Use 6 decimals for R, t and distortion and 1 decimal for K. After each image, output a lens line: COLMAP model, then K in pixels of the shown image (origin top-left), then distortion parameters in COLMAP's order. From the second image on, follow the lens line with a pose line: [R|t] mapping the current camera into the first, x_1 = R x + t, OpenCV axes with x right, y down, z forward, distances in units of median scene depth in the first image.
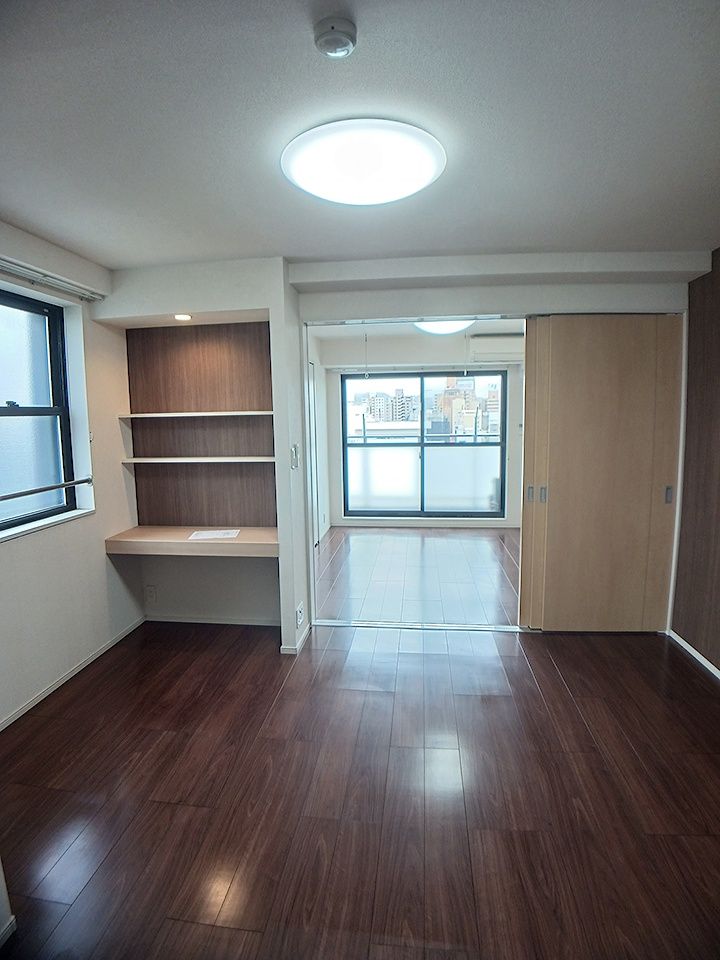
lens RADIAL K [[552.9, 0, 360.0], [0, 552.9, 480.0], [0, 0, 1]] dist [-0.003495, 0.000314]
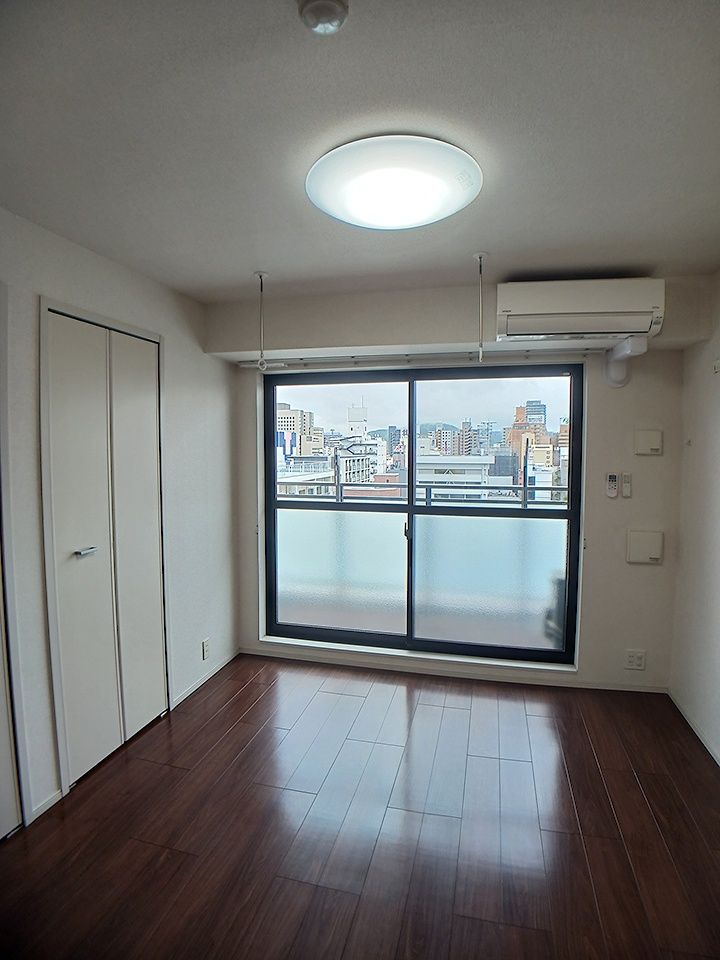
lens RADIAL K [[552.9, 0, 360.0], [0, 552.9, 480.0], [0, 0, 1]] dist [-0.003495, 0.000314]
pose [[0.992612, 0.026645, -0.118368, 0.126211], [-0.033369, 0.997918, -0.055194, -0.061154], [0.116651, 0.058736, 0.991435, 0.481337]]
